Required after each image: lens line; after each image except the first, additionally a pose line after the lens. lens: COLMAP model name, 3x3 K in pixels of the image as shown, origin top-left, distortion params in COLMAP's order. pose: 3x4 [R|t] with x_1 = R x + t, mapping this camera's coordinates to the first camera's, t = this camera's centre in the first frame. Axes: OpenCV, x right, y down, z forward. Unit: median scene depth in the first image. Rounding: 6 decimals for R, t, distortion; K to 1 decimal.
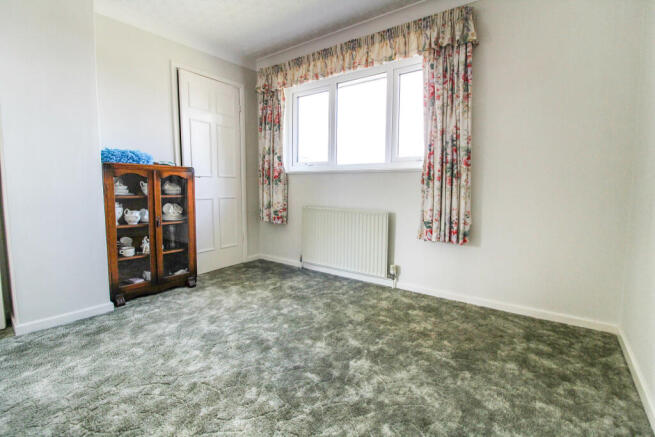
lens RADIAL K [[302.8, 0, 331.9], [0, 302.8, 214.6], [0, 0, 1]] dist [0.003386, -0.014275]
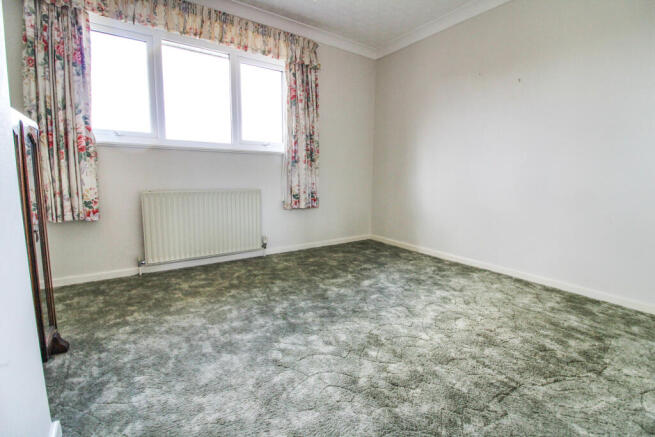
lens RADIAL K [[302.8, 0, 331.9], [0, 302.8, 214.6], [0, 0, 1]] dist [0.003386, -0.014275]
pose [[0.315817, -0.127641, 0.940195, -0.833329], [0.076981, 0.991090, 0.108692, -0.019382], [-0.945692, 0.038051, 0.322829, 0.403420]]
